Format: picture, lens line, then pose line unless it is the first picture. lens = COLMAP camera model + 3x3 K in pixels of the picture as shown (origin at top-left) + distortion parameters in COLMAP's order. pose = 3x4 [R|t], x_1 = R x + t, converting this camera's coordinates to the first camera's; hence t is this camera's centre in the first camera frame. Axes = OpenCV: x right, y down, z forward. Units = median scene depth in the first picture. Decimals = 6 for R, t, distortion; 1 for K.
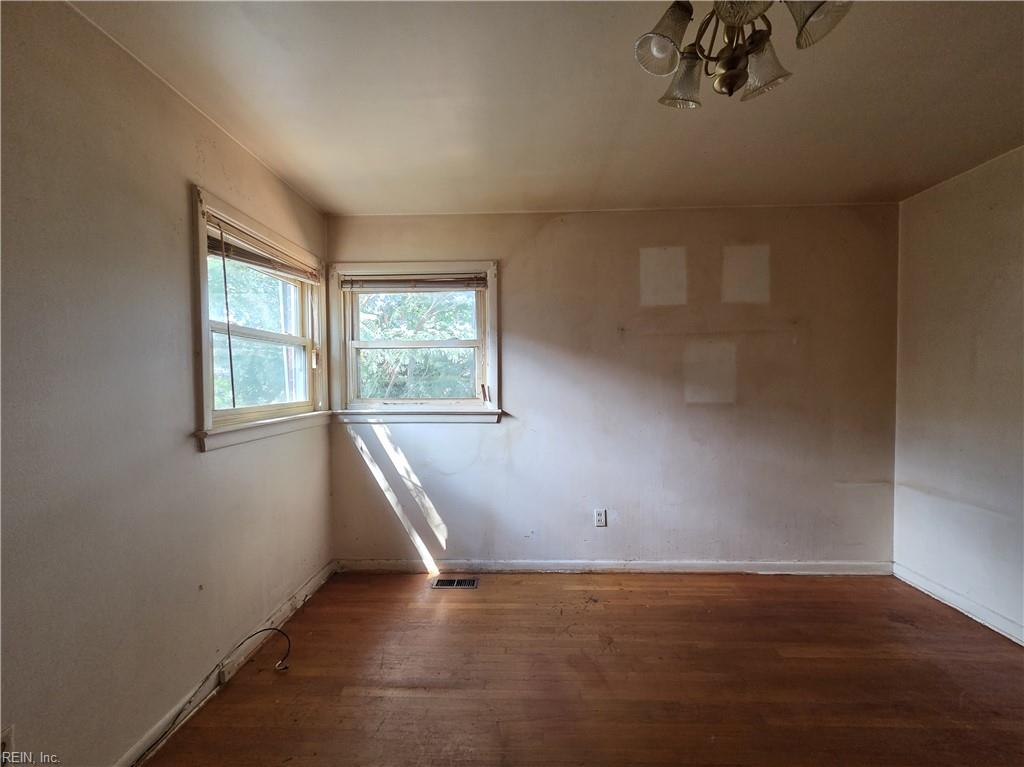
lens RADIAL K [[434.2, 0, 509.7], [0, 434.2, 389.8], [0, 0, 1]] dist [-0.000659, 0.008732]
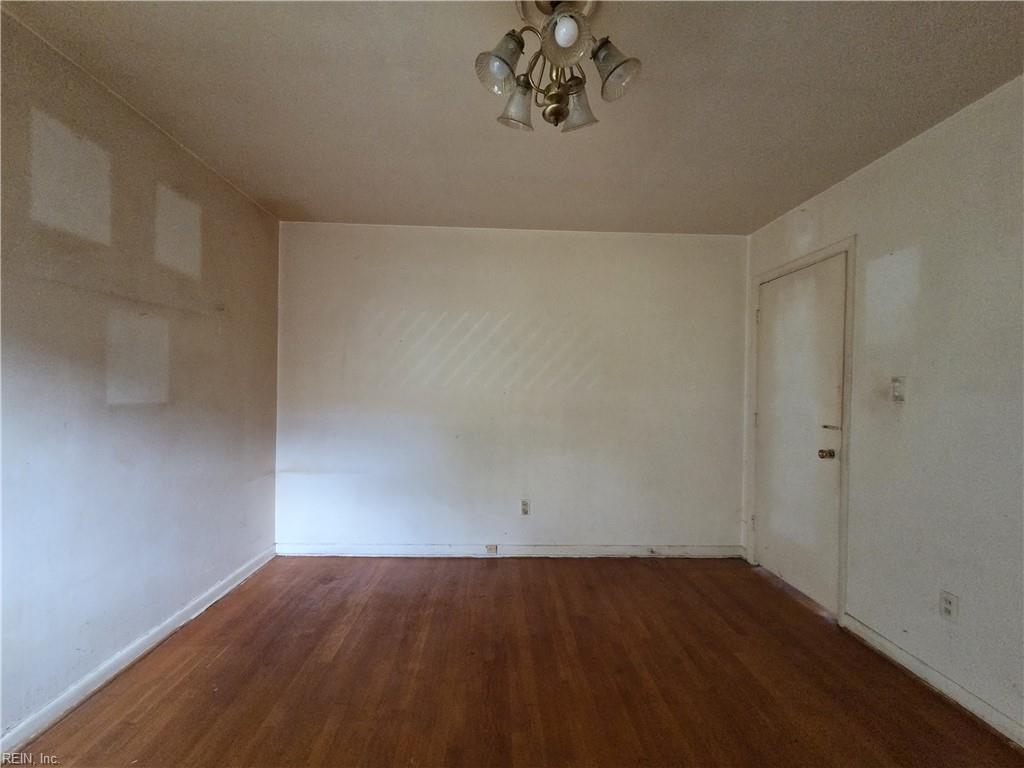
lens RADIAL K [[434.2, 0, 509.7], [0, 434.2, 390.3], [0, 0, 1]] dist [-0.000659, 0.008732]
pose [[-0.060257, 0.006015, 0.998165, -0.254746], [0.008721, 0.999947, -0.005499, 0.017842], [-0.998145, 0.008373, -0.060306, 0.472263]]
